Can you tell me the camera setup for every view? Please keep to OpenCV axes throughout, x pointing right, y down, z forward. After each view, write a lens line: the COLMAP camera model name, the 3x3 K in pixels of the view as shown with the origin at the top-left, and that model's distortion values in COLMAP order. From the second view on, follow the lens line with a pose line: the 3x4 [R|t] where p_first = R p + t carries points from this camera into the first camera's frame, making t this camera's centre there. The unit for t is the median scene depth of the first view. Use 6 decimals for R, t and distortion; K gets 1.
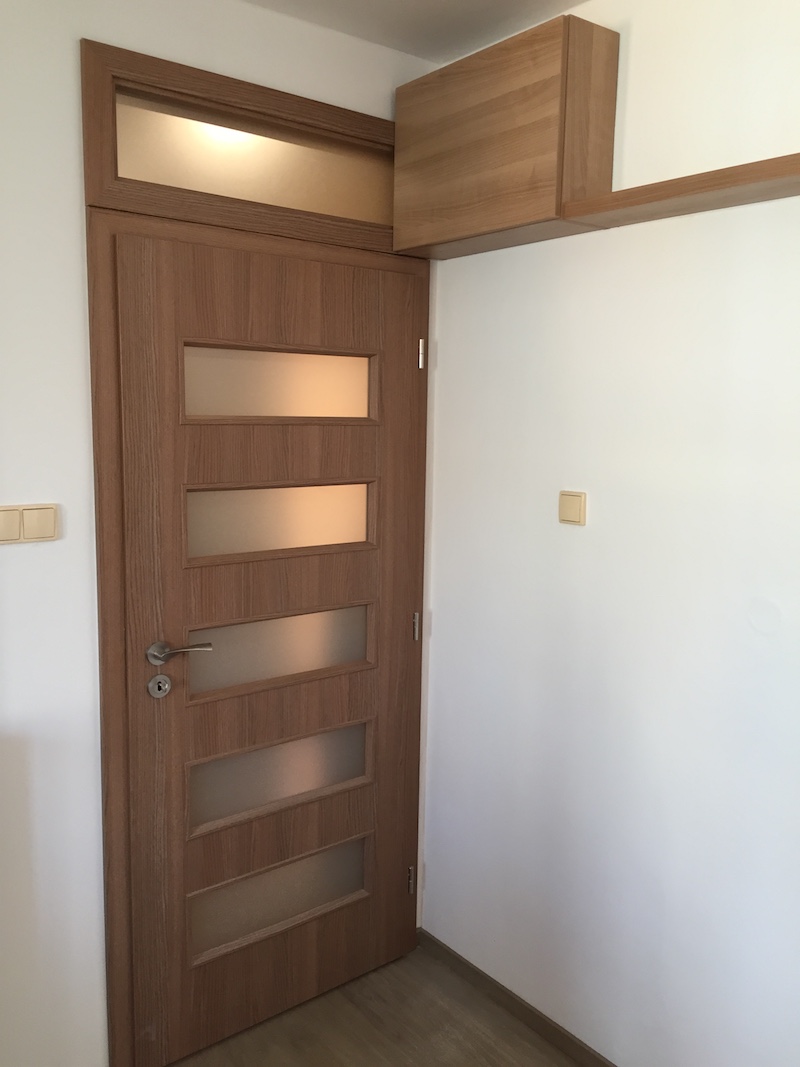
lens RADIAL K [[912.0, 0, 407.2], [0, 912.0, 535.9], [0, 0, 1]] dist [0.091744, -0.138928]
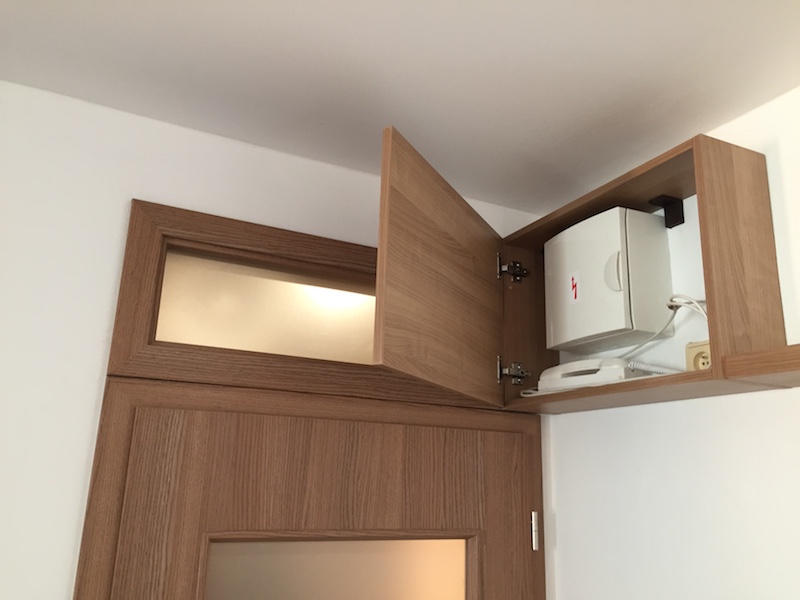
lens RADIAL K [[683.8, 0, 400.0], [0, 683.8, 300.0], [0, 0, 1]] dist [0.091744, -0.138928]
pose [[0.979994, -0.038629, -0.195241, 0.031291], [-0.041147, 0.920468, -0.388647, -0.177086], [0.194726, 0.388905, 0.900463, 0.438127]]
